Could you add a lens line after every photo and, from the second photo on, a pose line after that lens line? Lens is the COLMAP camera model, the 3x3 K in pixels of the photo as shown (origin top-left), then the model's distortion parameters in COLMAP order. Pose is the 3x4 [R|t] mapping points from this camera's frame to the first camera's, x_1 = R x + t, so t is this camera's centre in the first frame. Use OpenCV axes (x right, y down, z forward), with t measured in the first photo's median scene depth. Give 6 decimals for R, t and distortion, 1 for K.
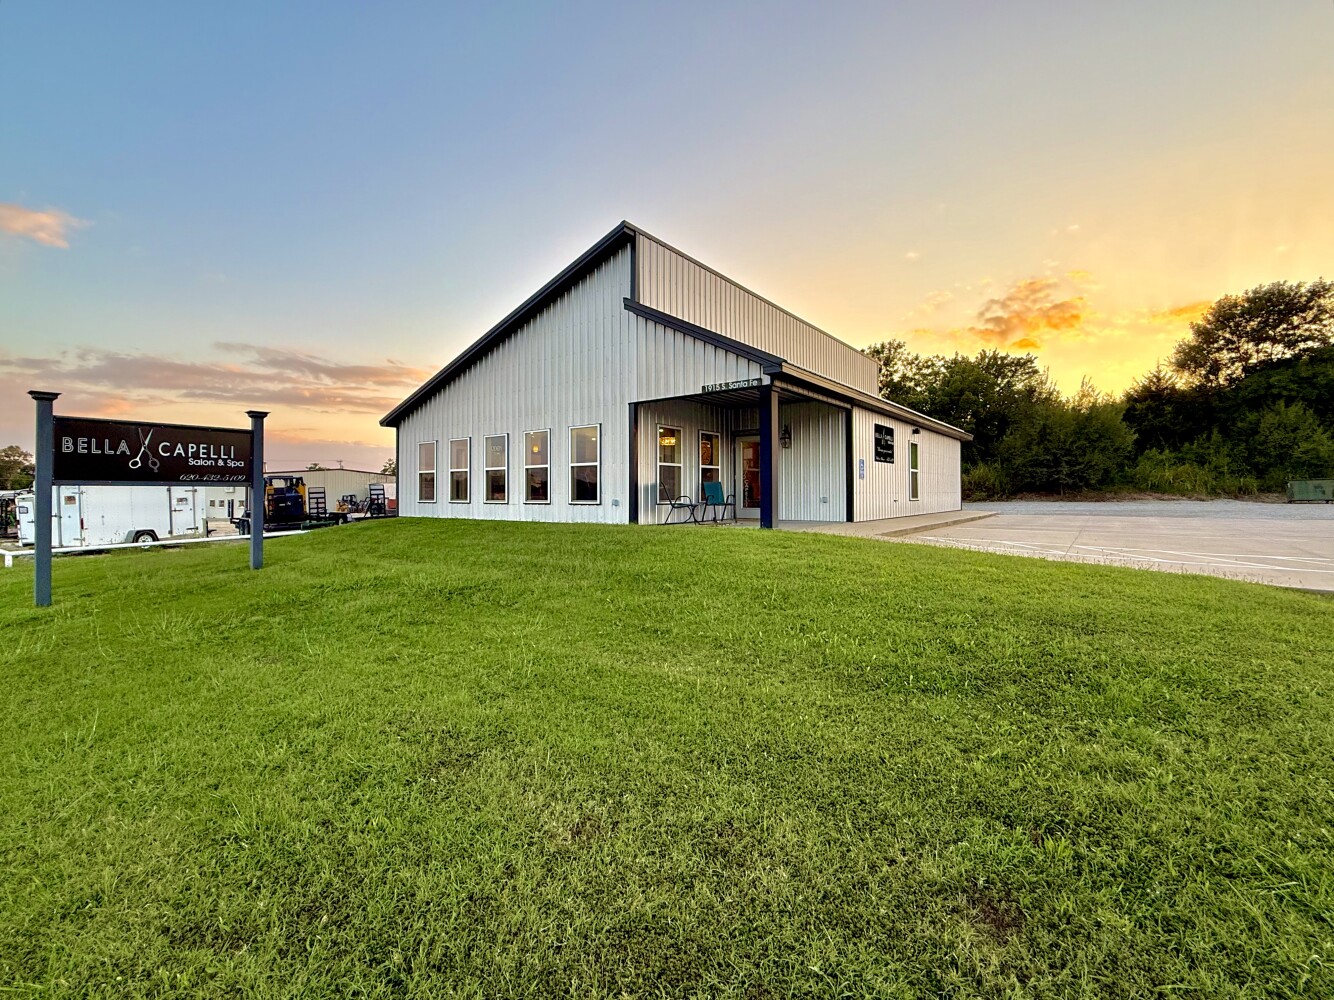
lens RADIAL K [[583.6, 0, 669.8], [0, 583.6, 497.0], [0, 0, 1]] dist [0.001427, 0.000141]
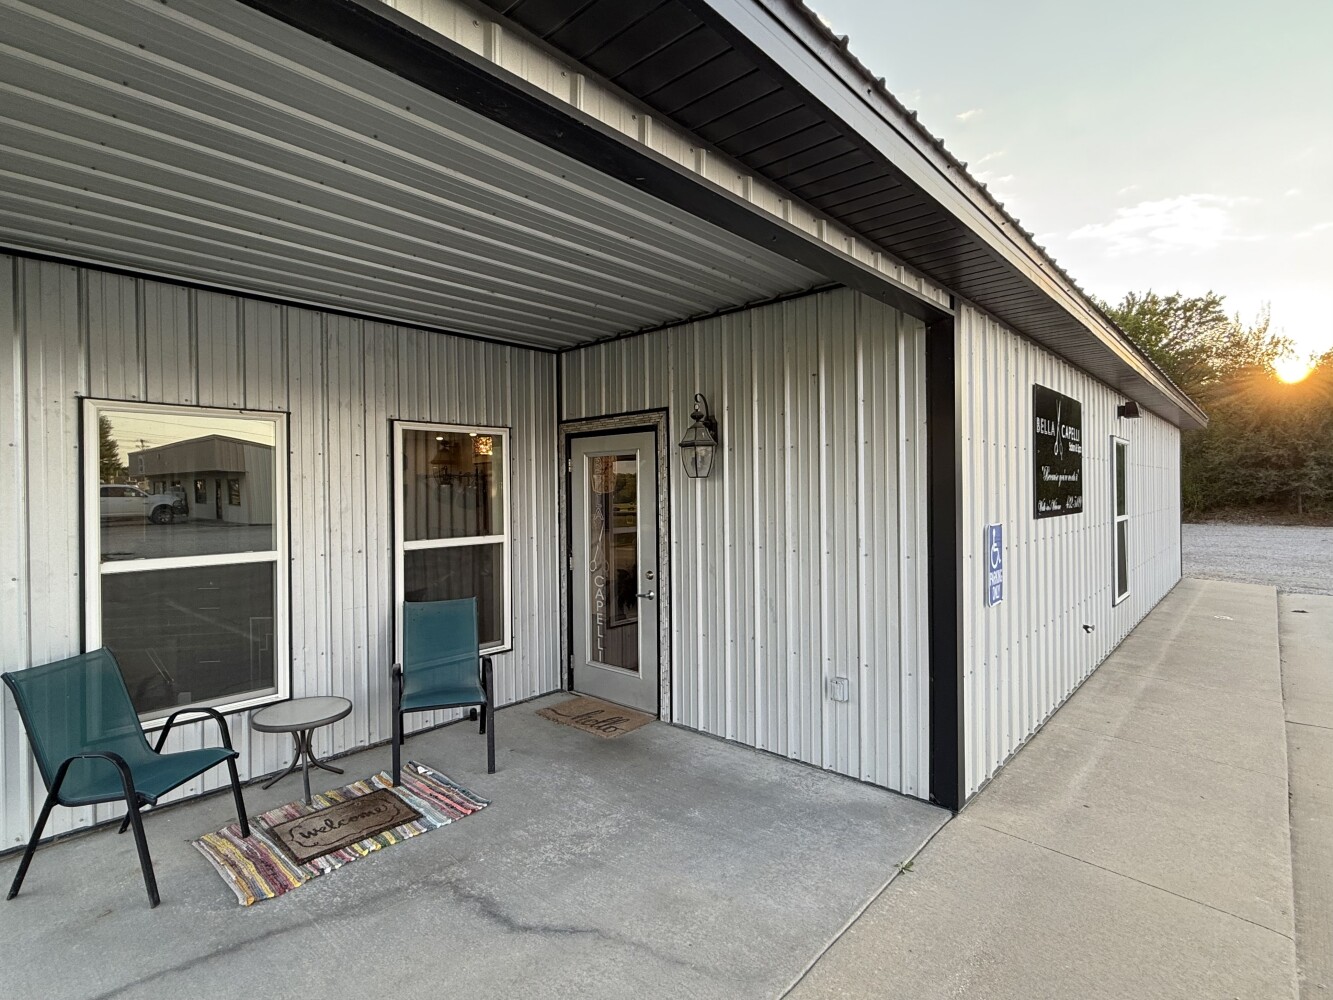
lens RADIAL K [[629.5, 0, 659.0], [0, 629.5, 487.0], [0, 0, 1]] dist [0.003542, 0.000473]
pose [[0.994338, -0.007726, -0.105980, 0.122172], [0.007177, 0.999959, -0.005563, -0.045619], [0.106019, 0.004771, 0.994353, 0.407023]]
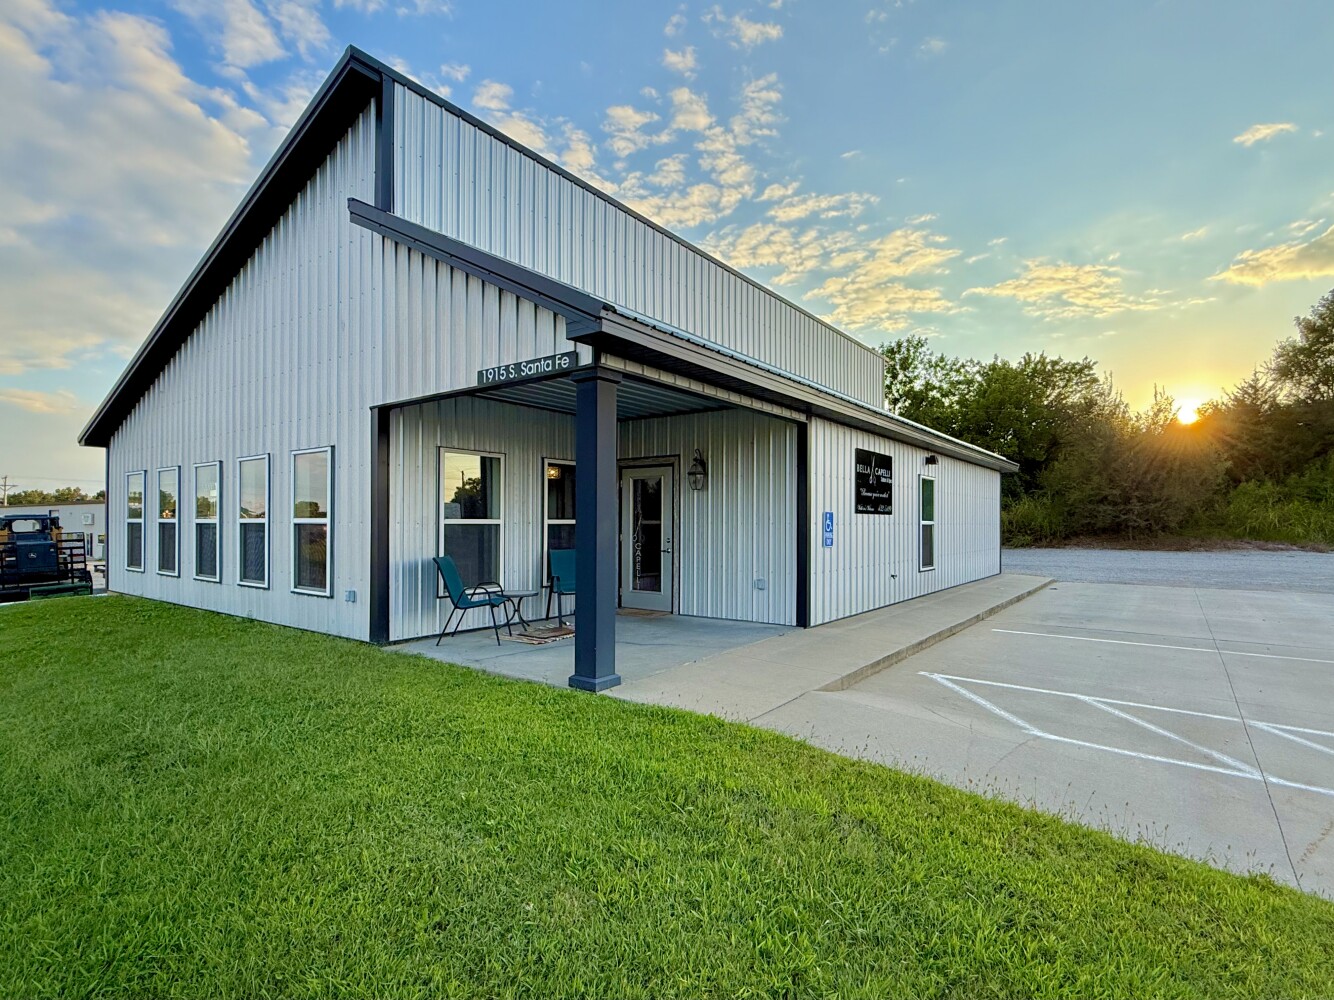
lens RADIAL K [[659.9, 0, 680.0], [0, 659.9, 529.0], [0, 0, 1]] dist [0.004644, -0.000297]
pose [[0.999886, 0.005797, 0.013954, 0.100355], [-0.005880, 0.999965, 0.005872, -0.028907], [-0.013920, -0.005954, 0.999885, 0.206522]]
